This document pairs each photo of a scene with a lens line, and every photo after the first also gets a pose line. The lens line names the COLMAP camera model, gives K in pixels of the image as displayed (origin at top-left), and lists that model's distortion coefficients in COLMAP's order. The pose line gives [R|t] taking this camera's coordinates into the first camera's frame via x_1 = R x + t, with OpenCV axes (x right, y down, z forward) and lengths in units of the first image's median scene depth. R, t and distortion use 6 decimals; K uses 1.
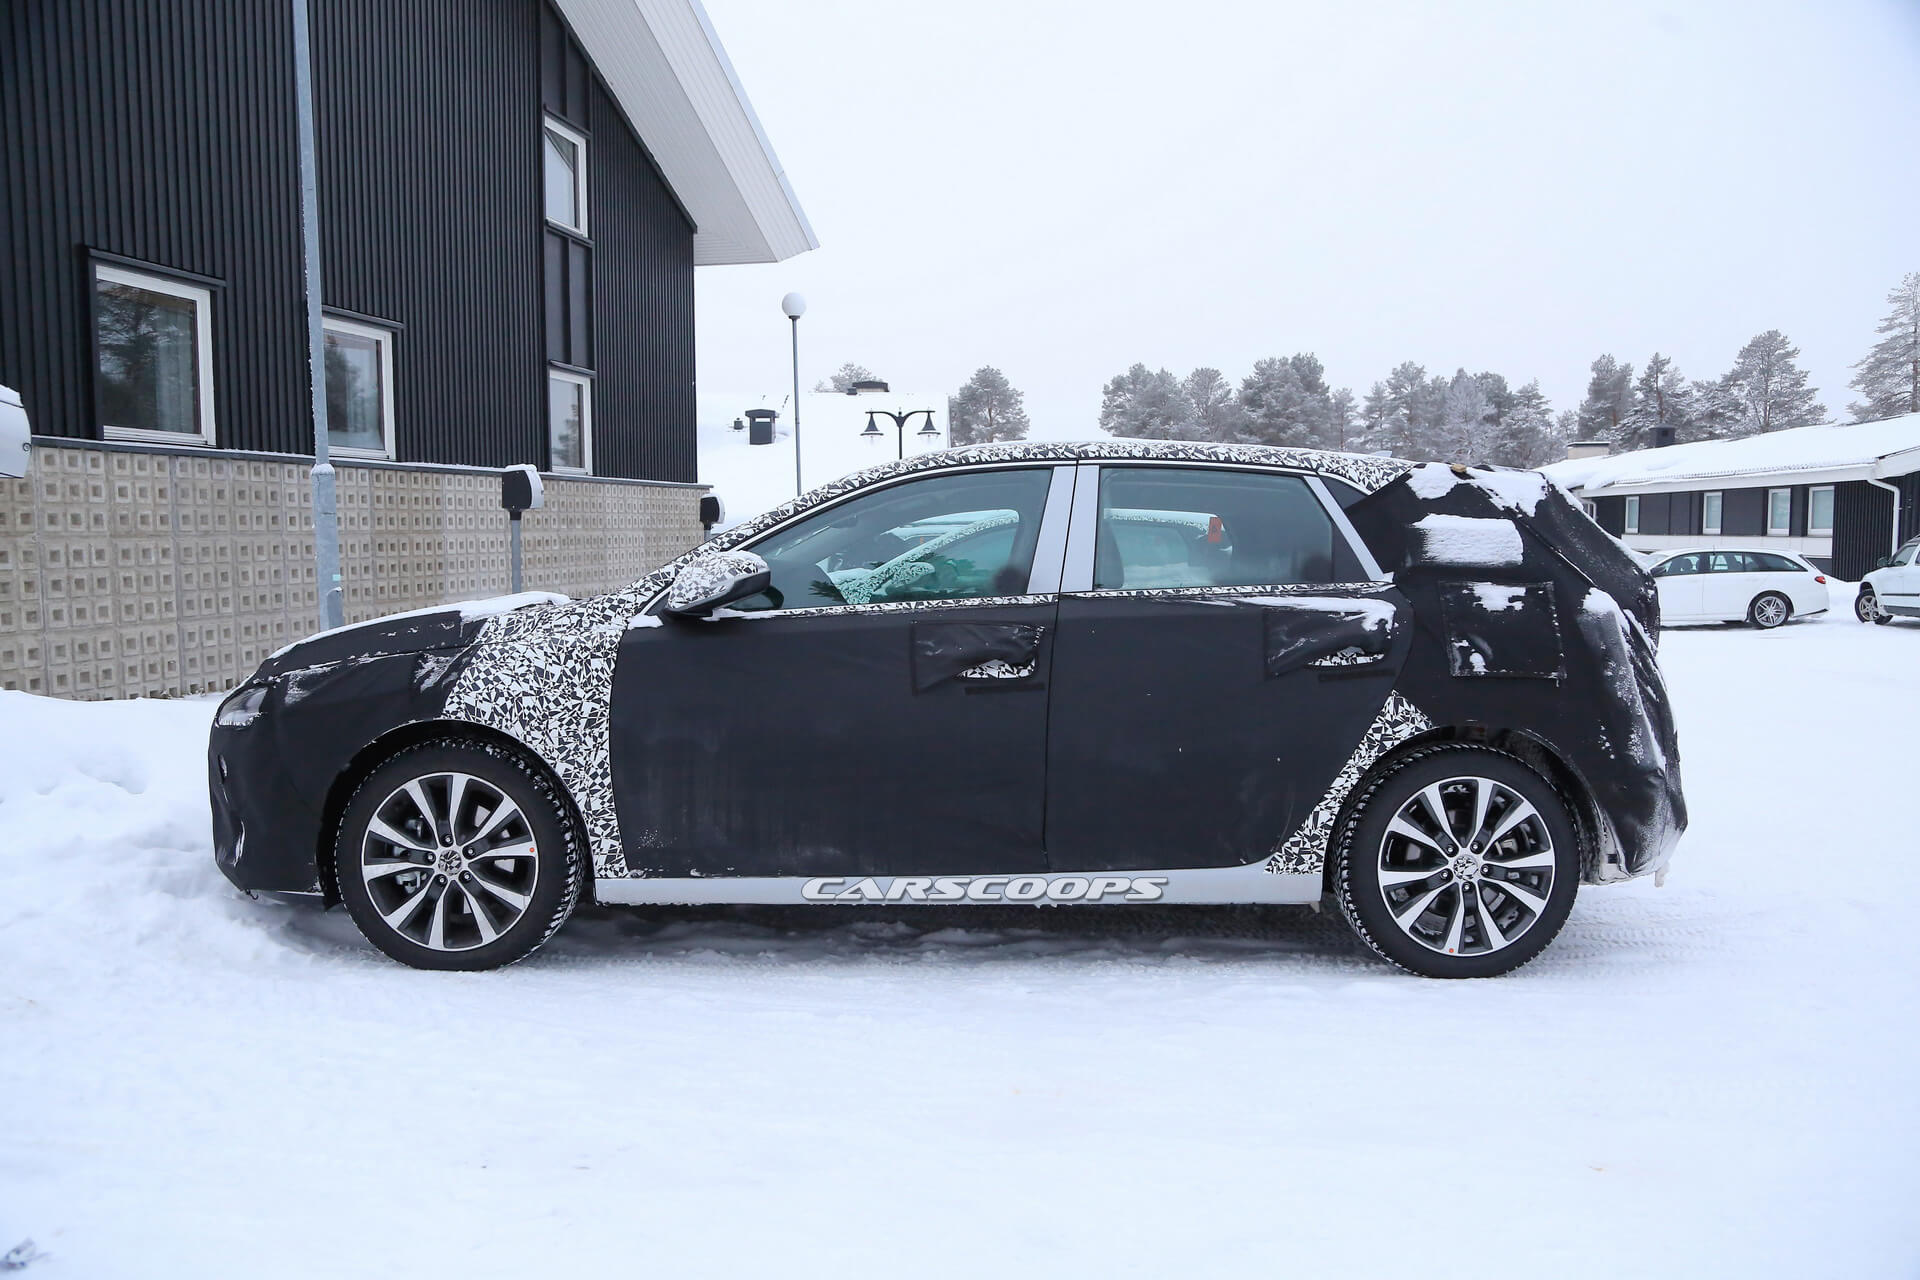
lens RADIAL K [[1422.0, 0, 958.5], [0, 1422.0, 614.2], [0, 0, 1]] dist [-0.096537, 0.087389]
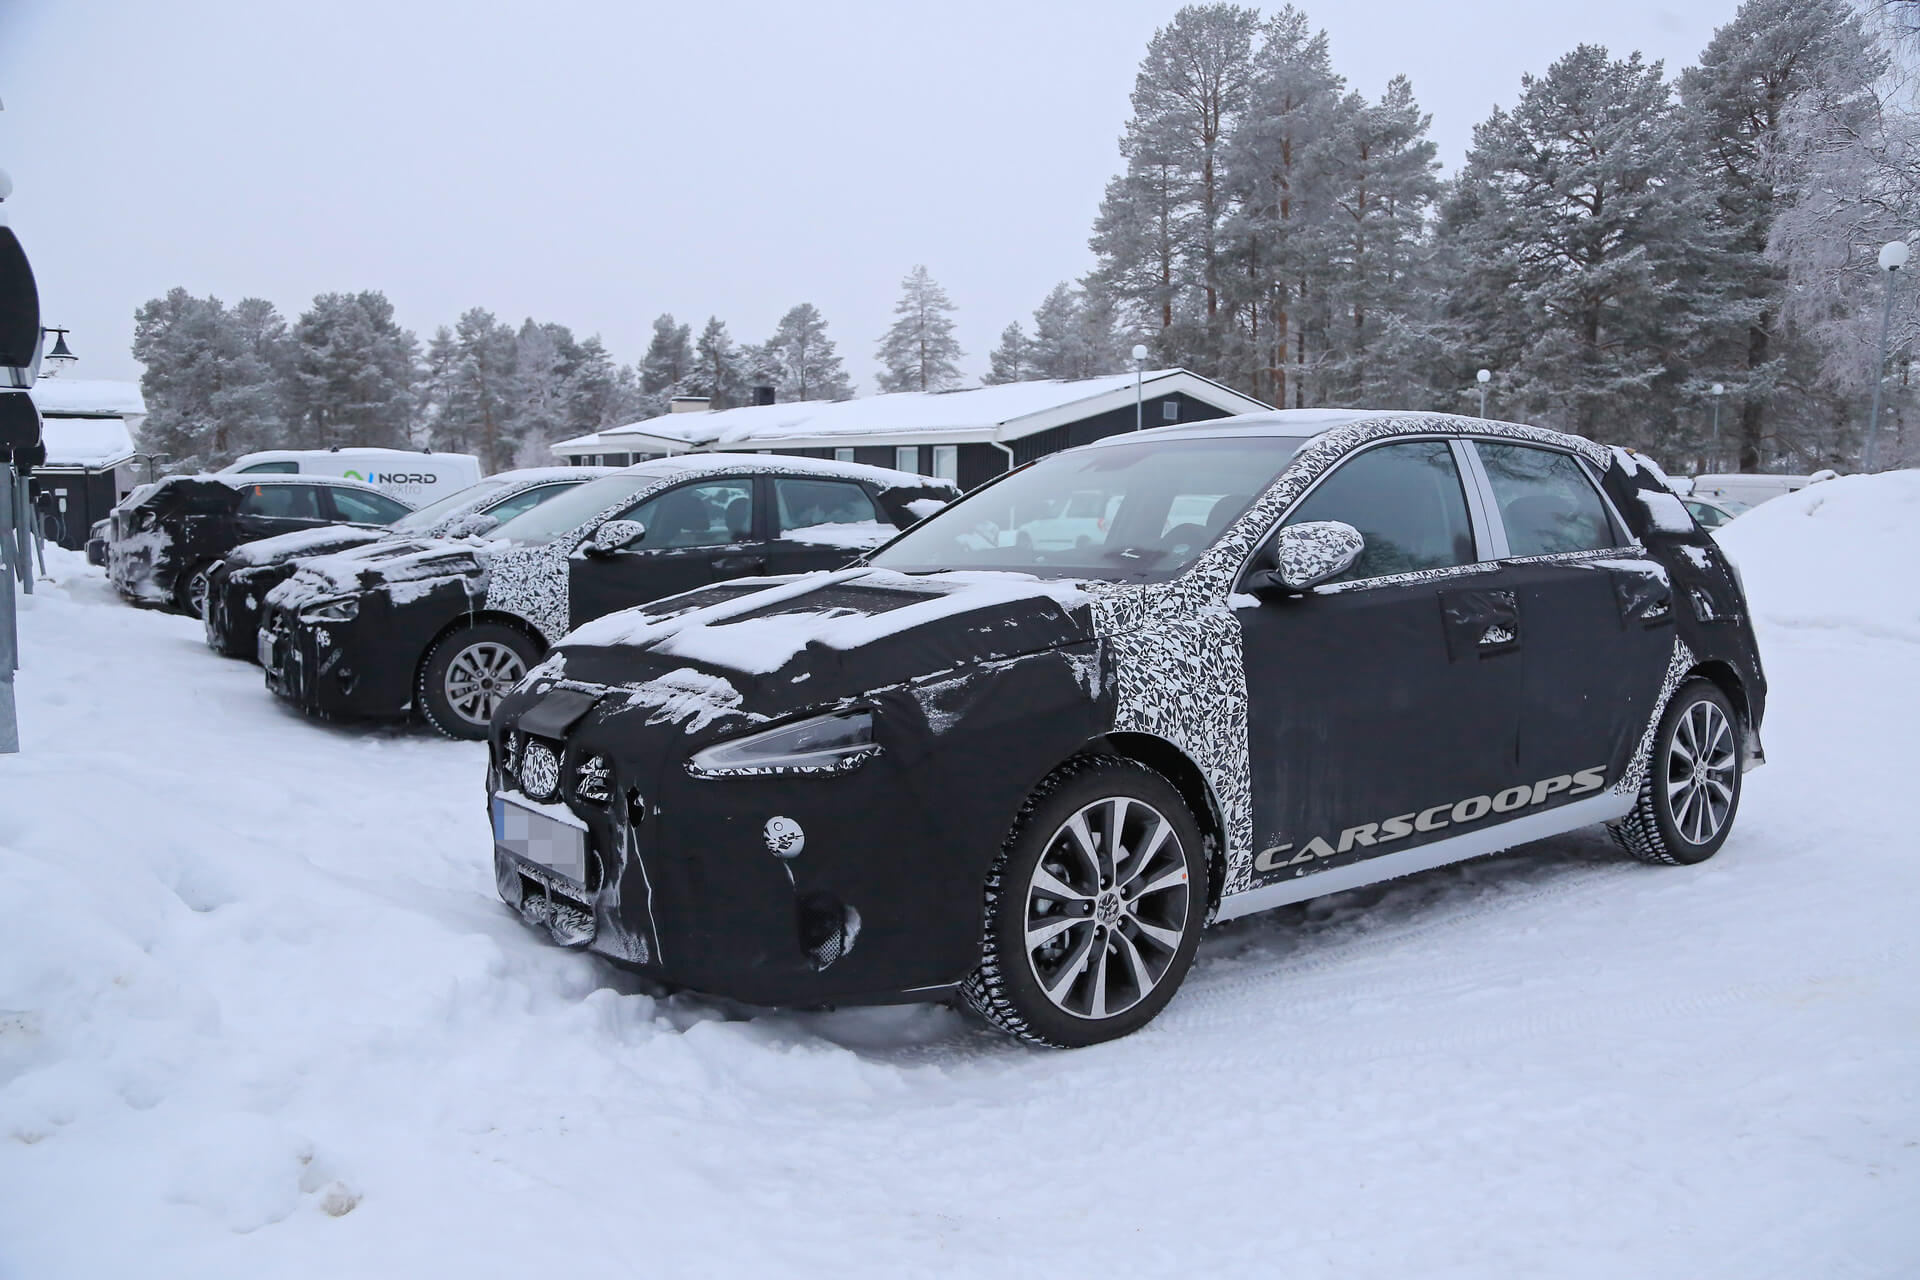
lens RADIAL K [[1422.0, 0, 958.5], [0, 1422.0, 614.2], [0, 0, 1]] dist [-0.096537, 0.087389]
pose [[0.799814, -0.041766, 0.598793, -0.315351], [0.019784, 0.998869, 0.043246, -0.009994], [-0.599922, -0.022743, 0.799735, 0.140439]]
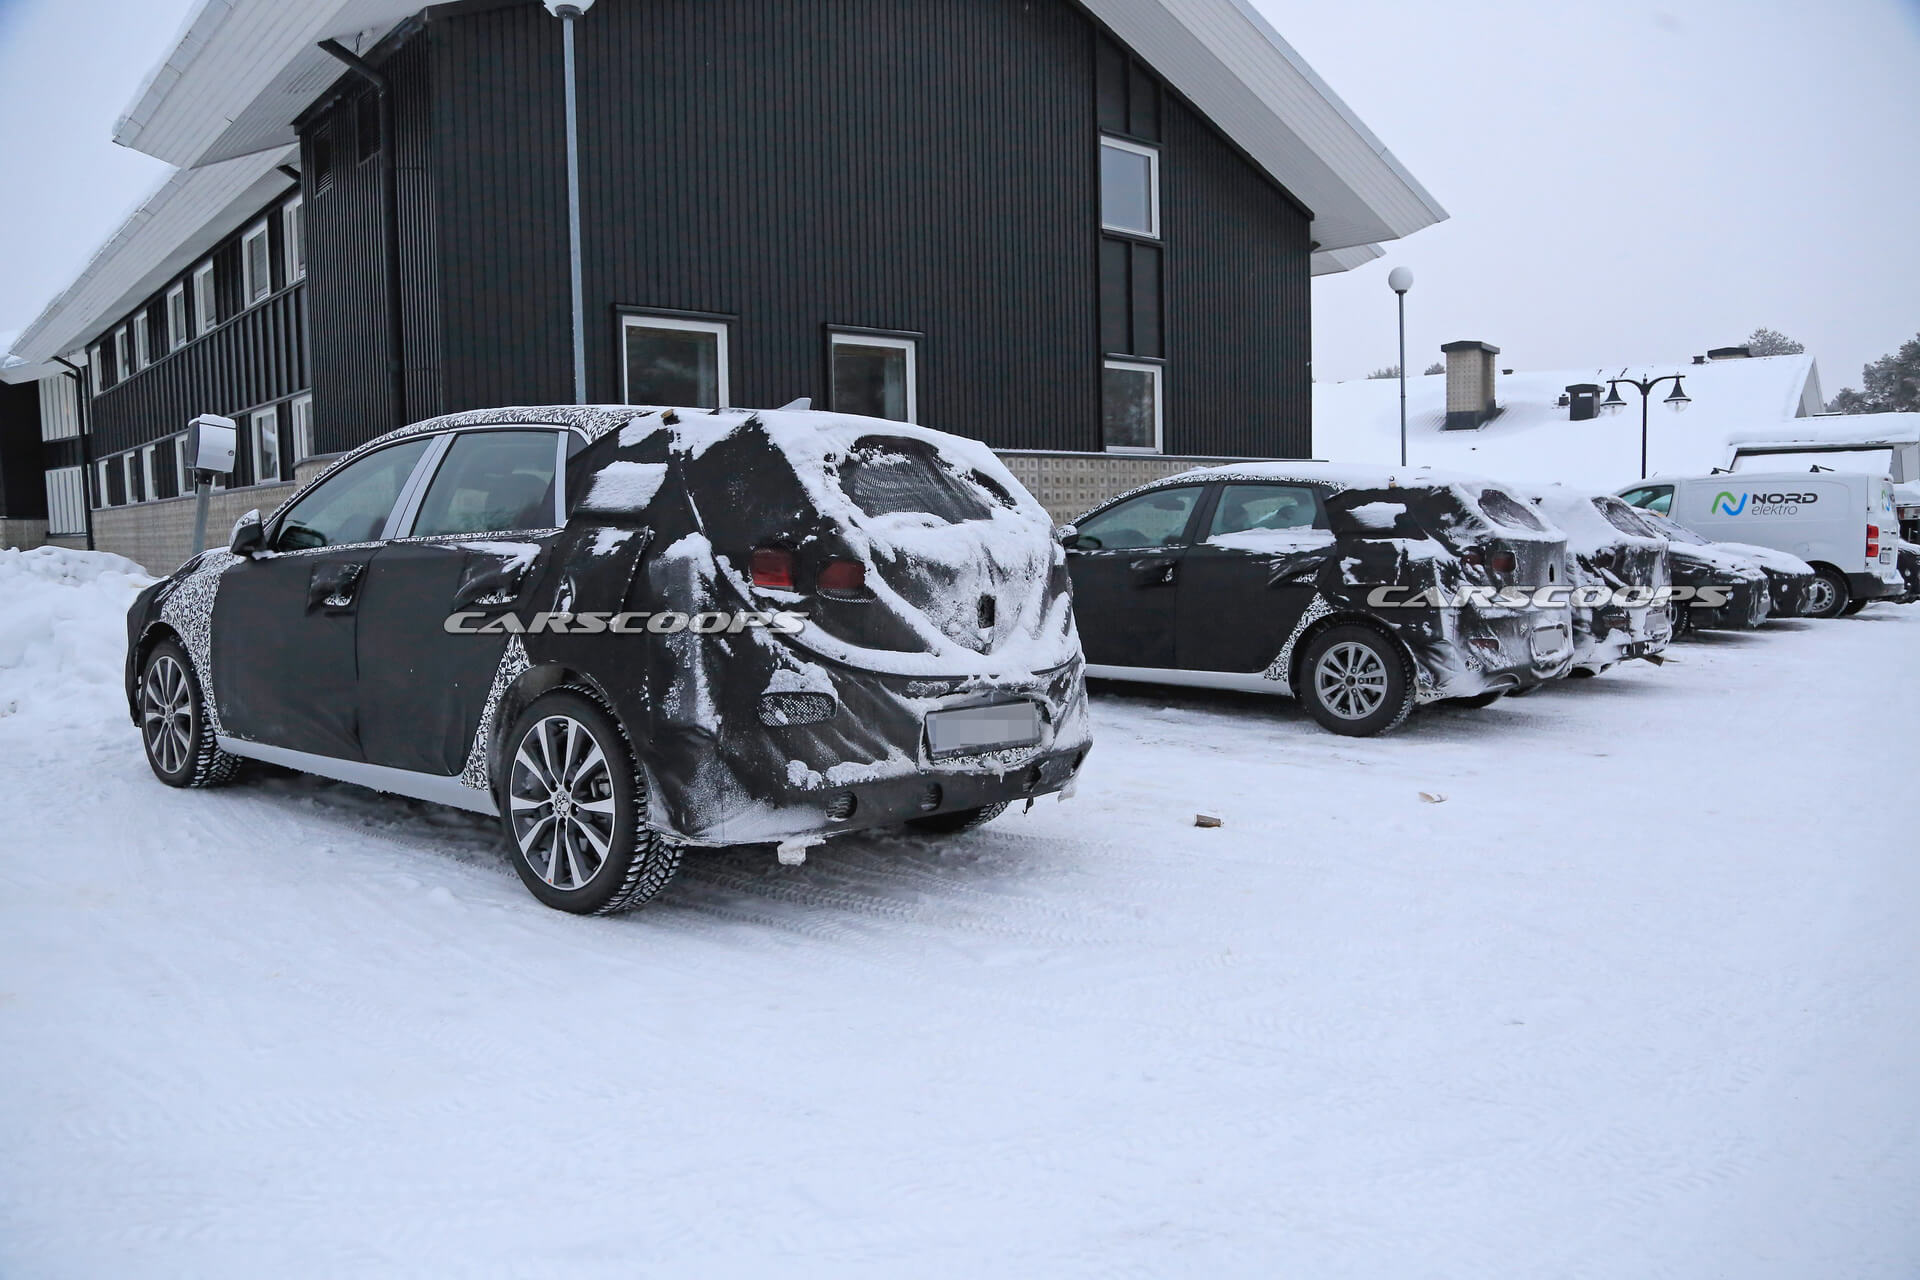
lens RADIAL K [[1317.6, 0, 972.0], [0, 1317.6, 613.3], [0, 0, 1]] dist [-0.092940, 0.003772]
pose [[0.798905, 0.034230, -0.600482, 0.406627], [-0.022253, 0.999378, 0.027362, 0.002633], [0.601045, -0.008497, 0.799170, 0.144461]]
